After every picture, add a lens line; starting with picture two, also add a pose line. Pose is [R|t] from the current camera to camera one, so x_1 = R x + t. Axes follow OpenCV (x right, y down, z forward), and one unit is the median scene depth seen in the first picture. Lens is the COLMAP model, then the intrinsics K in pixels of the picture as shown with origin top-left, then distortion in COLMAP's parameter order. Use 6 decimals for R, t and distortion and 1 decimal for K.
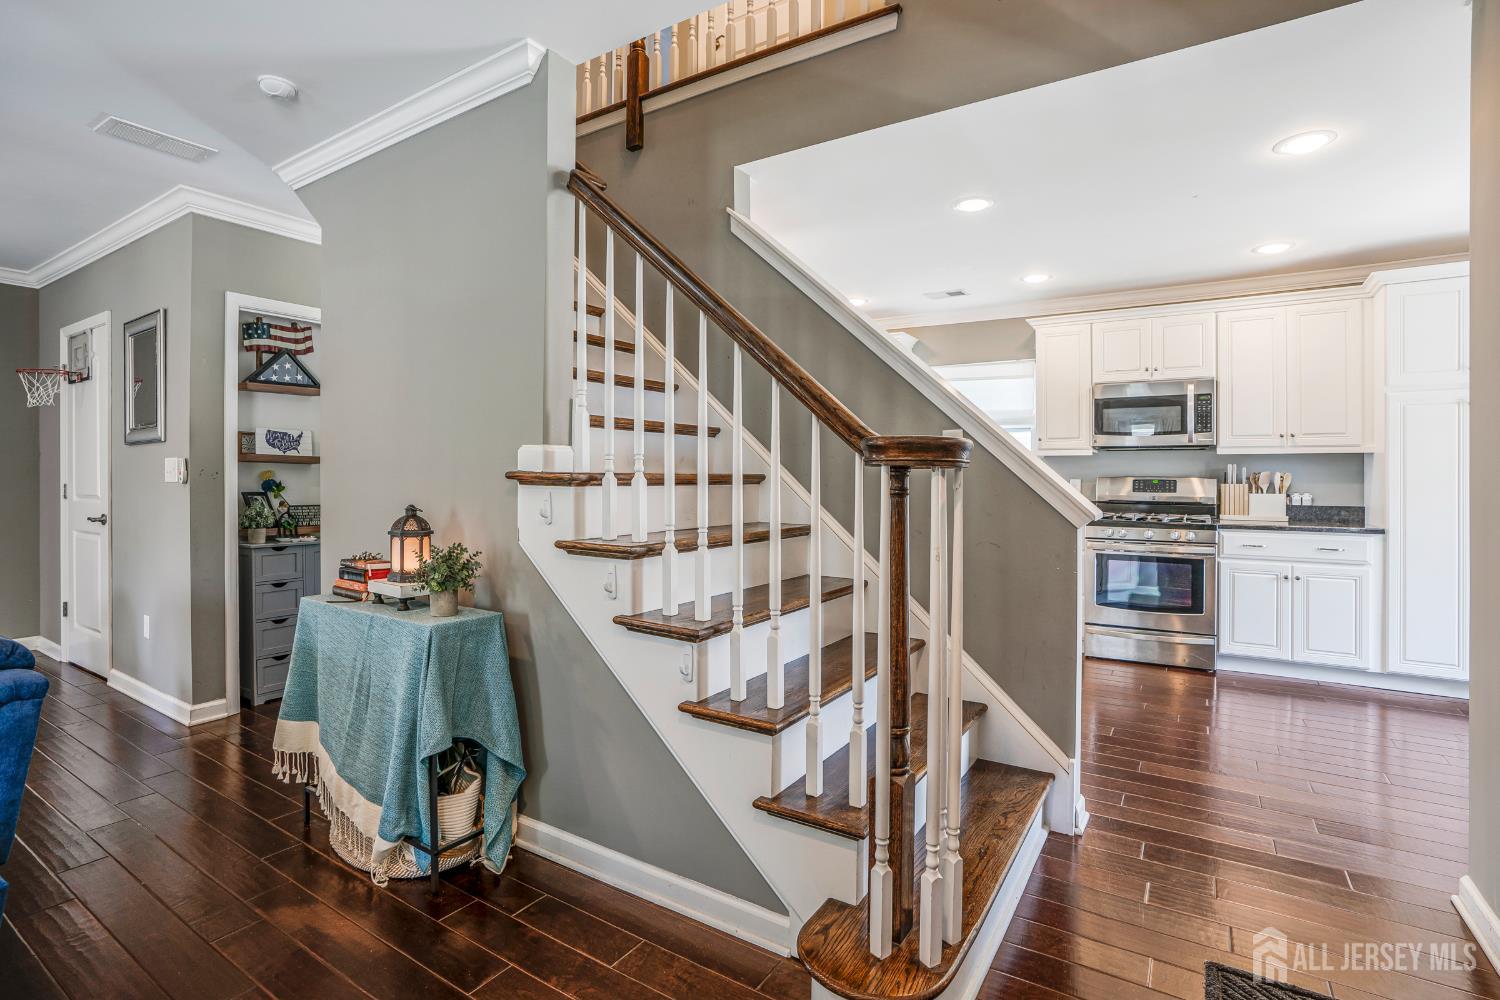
lens RADIAL K [[723.6, 0, 741.6], [0, 723.6, 482.6], [0, 0, 1]] dist [-0.042903, 0.000168]
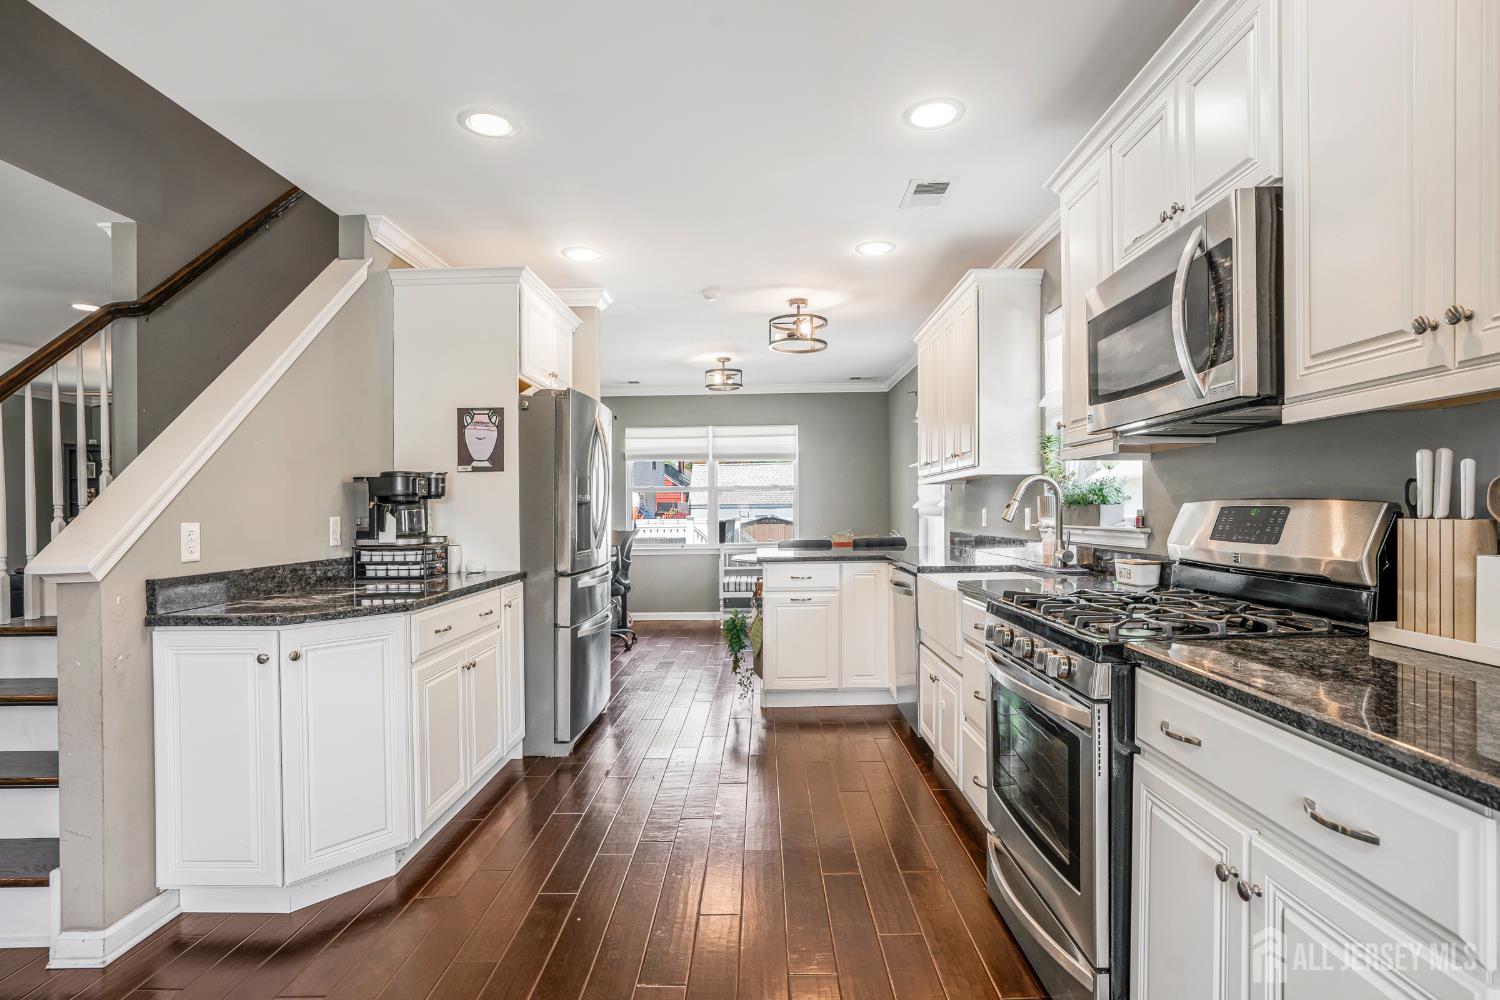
lens RADIAL K [[774.6, 0, 740.3], [0, 774.6, 527.1], [0, 0, 1]] dist [-0.080580, 0.042137]
pose [[0.531021, 0.009421, -0.847306, 0.930154], [0.001482, 0.999926, 0.012047, 0.000883], [0.847357, -0.007653, 0.530968, 0.702664]]
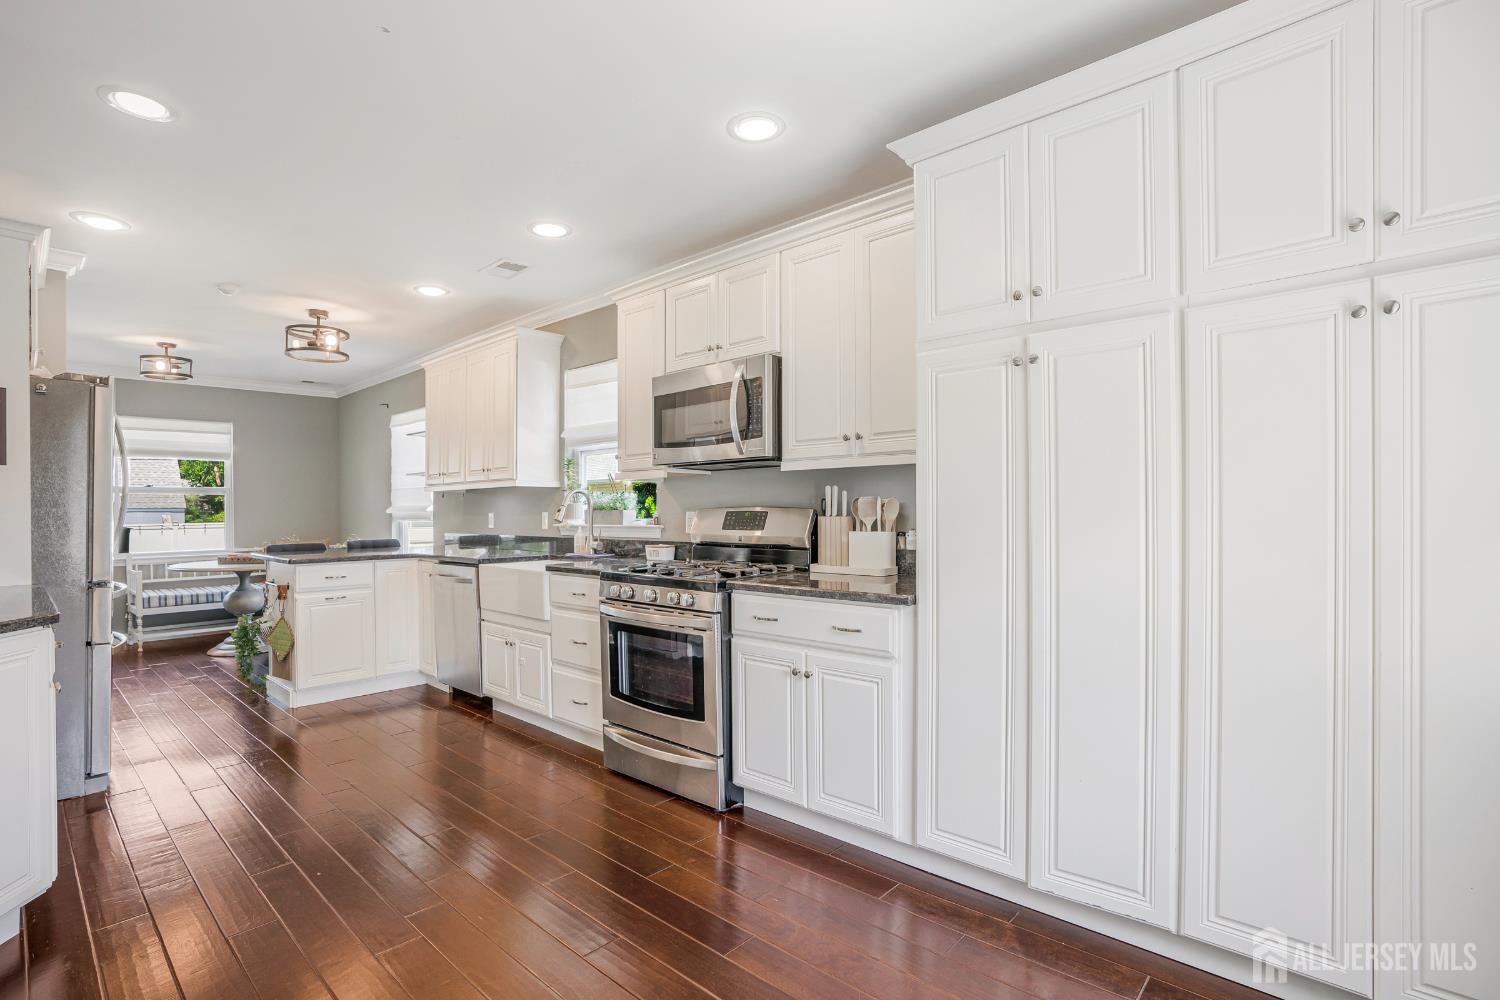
lens RADIAL K [[730.8, 0, 764.2], [0, 730.8, 530.4], [0, 0, 1]] dist [-0.002679, -0.000311]
pose [[0.985110, -0.005570, -0.171833, 0.869556], [0.007994, 0.999878, 0.013420, 0.005803], [0.171737, -0.014594, 0.985035, 0.381473]]
